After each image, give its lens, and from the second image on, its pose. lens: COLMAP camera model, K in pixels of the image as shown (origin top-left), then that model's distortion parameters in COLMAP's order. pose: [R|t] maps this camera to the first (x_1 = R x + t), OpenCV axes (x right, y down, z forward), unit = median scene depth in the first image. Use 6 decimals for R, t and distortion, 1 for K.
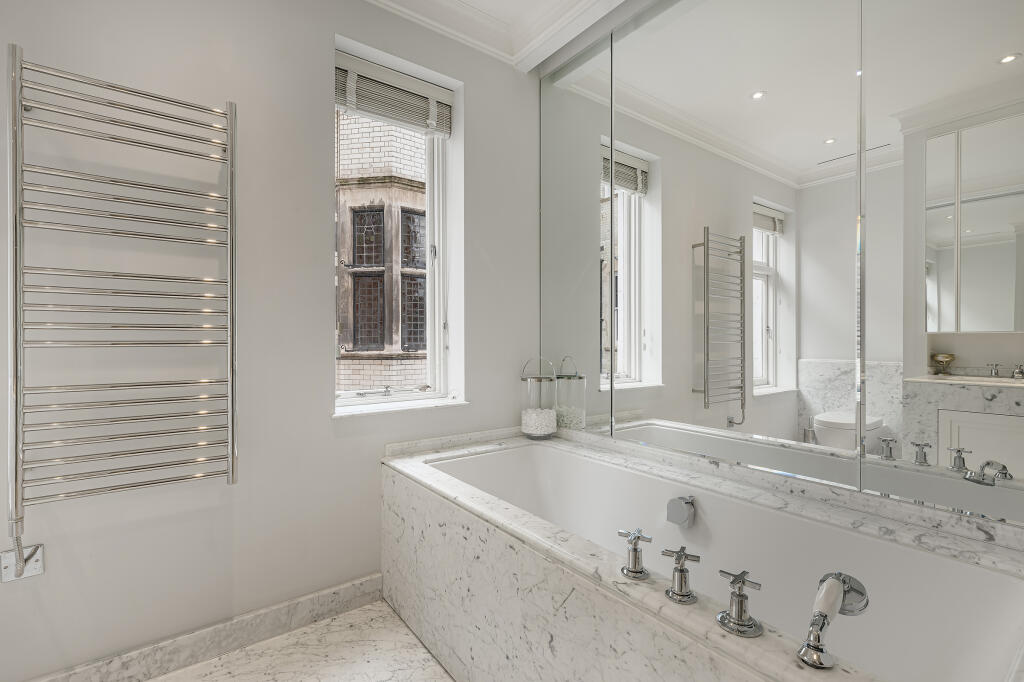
lens RADIAL K [[447.1, 0, 512.0], [0, 447.1, 341.0], [0, 0, 1]] dist [0.000901, -0.000243]
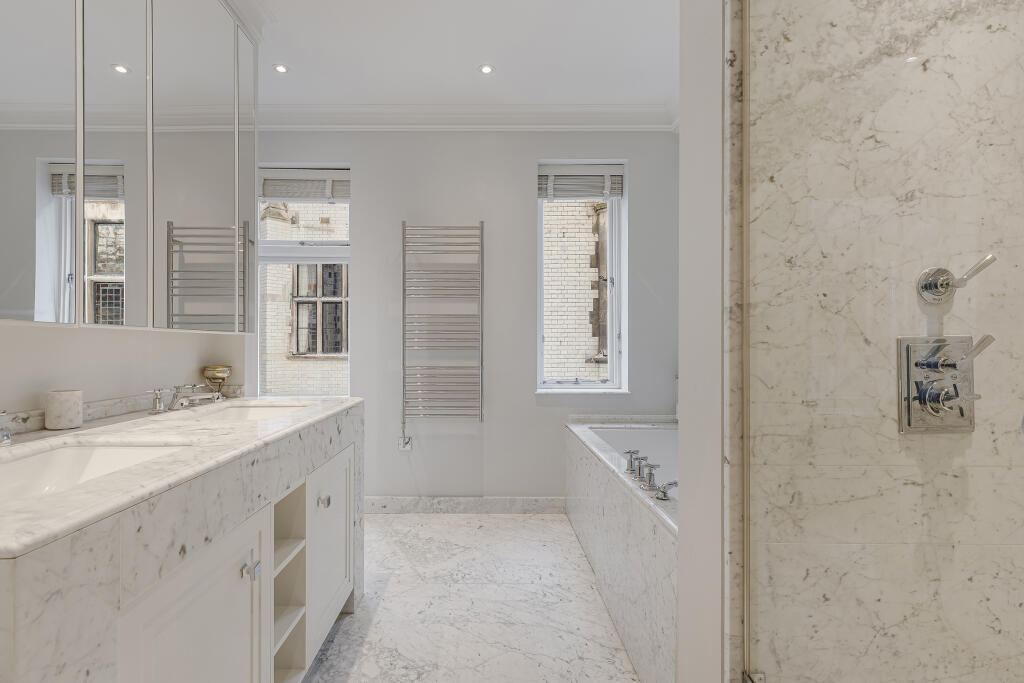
lens RADIAL K [[466.3, 0, 512.0], [0, 466.3, 341.5], [0, 0, 1]] dist [0.001638, 0.000169]
pose [[0.827117, -0.005372, -0.562005, 0.492093], [0.000411, 0.999960, -0.008952, -0.006319], [0.562030, 0.007173, 0.827086, -0.468871]]
